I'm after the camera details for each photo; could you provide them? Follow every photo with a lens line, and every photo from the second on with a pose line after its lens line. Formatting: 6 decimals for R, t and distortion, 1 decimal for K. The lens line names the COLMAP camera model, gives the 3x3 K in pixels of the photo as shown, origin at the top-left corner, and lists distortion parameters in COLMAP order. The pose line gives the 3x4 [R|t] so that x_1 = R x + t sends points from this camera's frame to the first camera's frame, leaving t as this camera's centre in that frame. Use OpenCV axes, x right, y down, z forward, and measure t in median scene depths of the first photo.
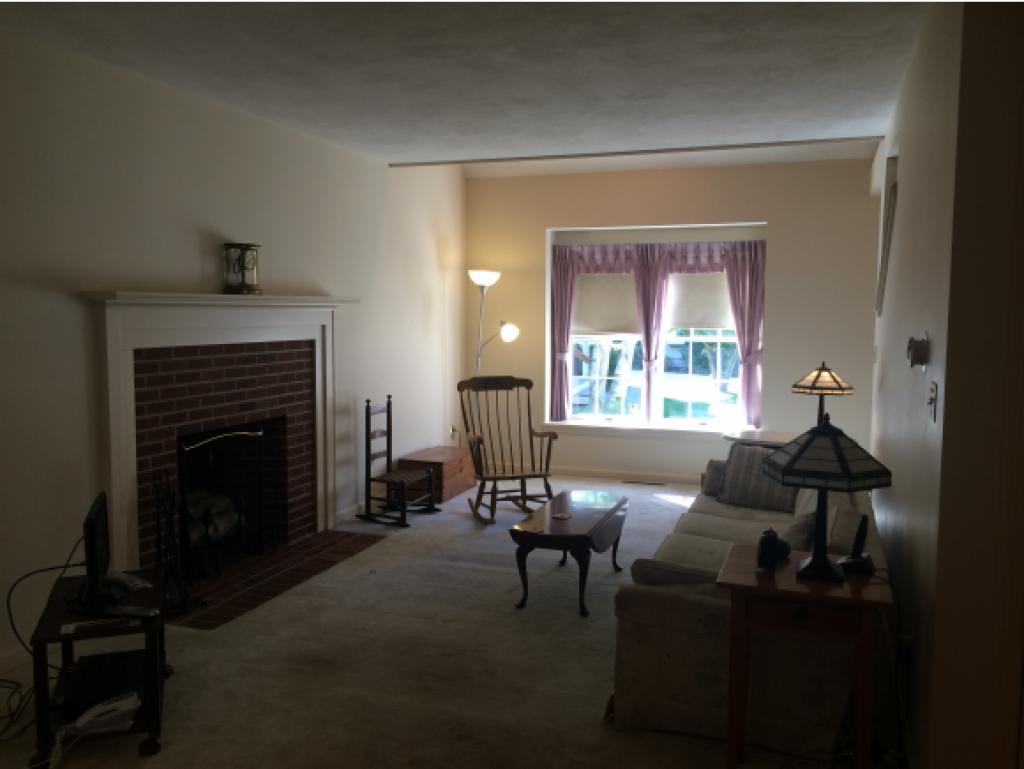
lens RADIAL K [[875.9, 0, 510.6], [0, 875.9, 386.9], [0, 0, 1]] dist [0.051504, -0.017627]
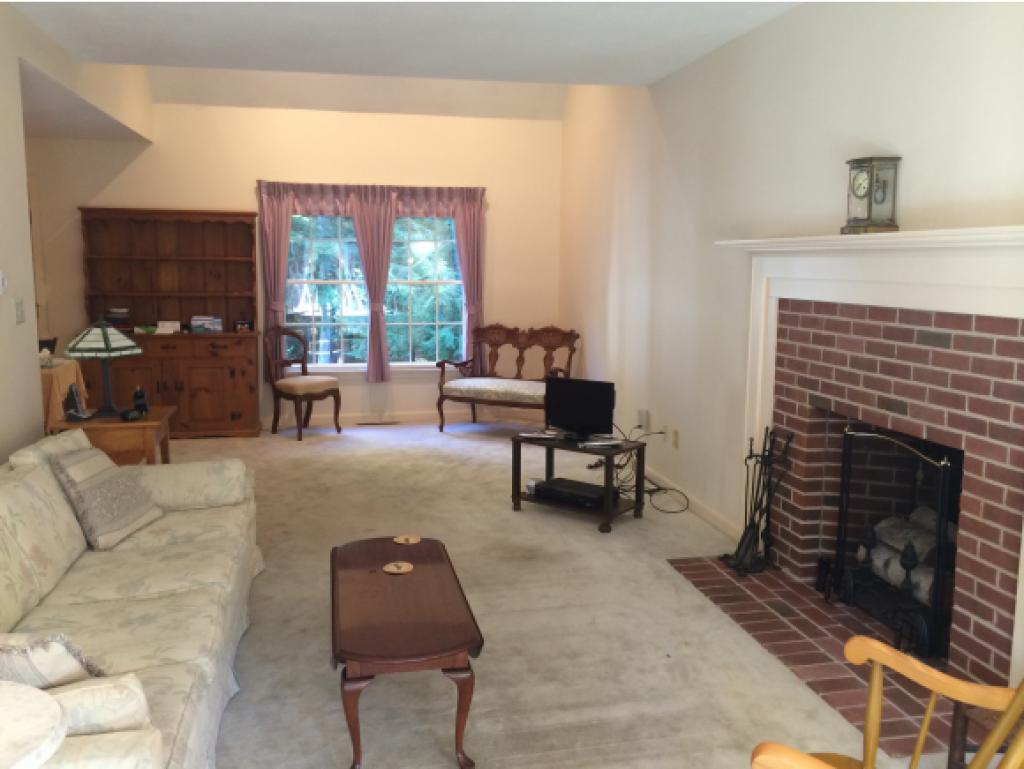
lens RADIAL K [[875.9, 0, 513.2], [0, 875.9, 387.5], [0, 0, 1]] dist [0.051504, -0.017627]
pose [[-0.850283, 0.048157, -0.524118, 0.317316], [-0.075923, 0.974168, 0.212680, -0.120382], [0.520821, 0.220631, -0.824662, 1.528175]]
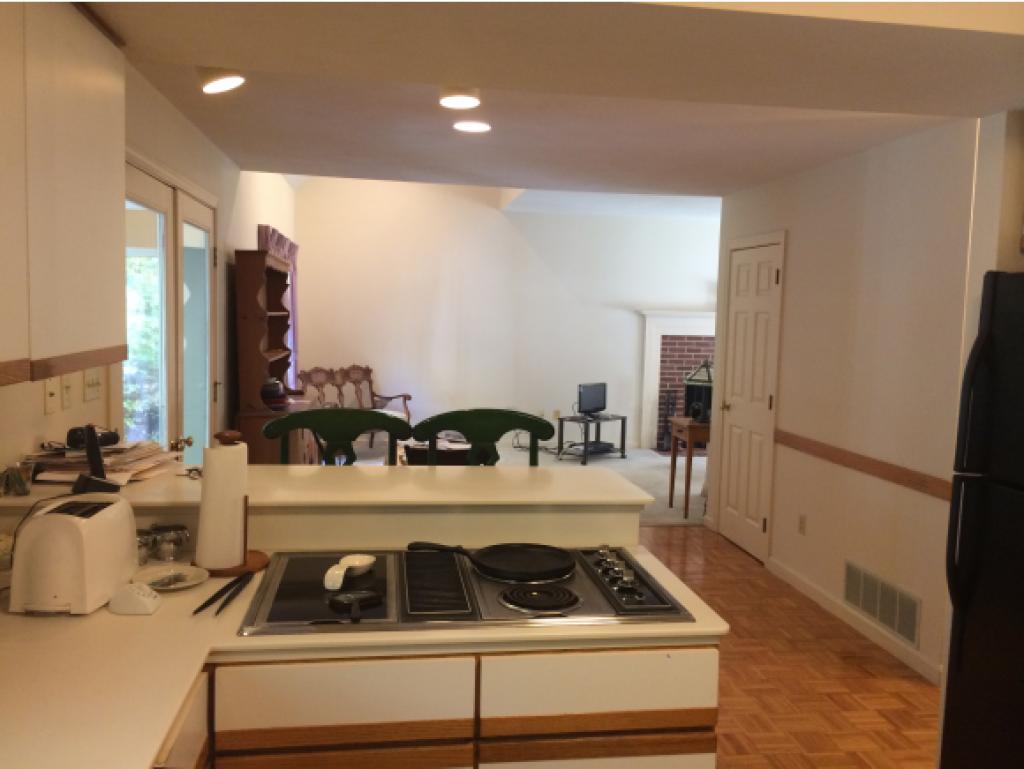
lens RADIAL K [[875.9, 0, 511.7], [0, 875.9, 384.5], [0, 0, 1]] dist [0.051504, -0.017627]
pose [[0.470210, 0.074415, -0.879411, 1.300302], [-0.103606, 0.994203, 0.028732, 0.055969], [0.876452, 0.077602, 0.475195, -0.396360]]
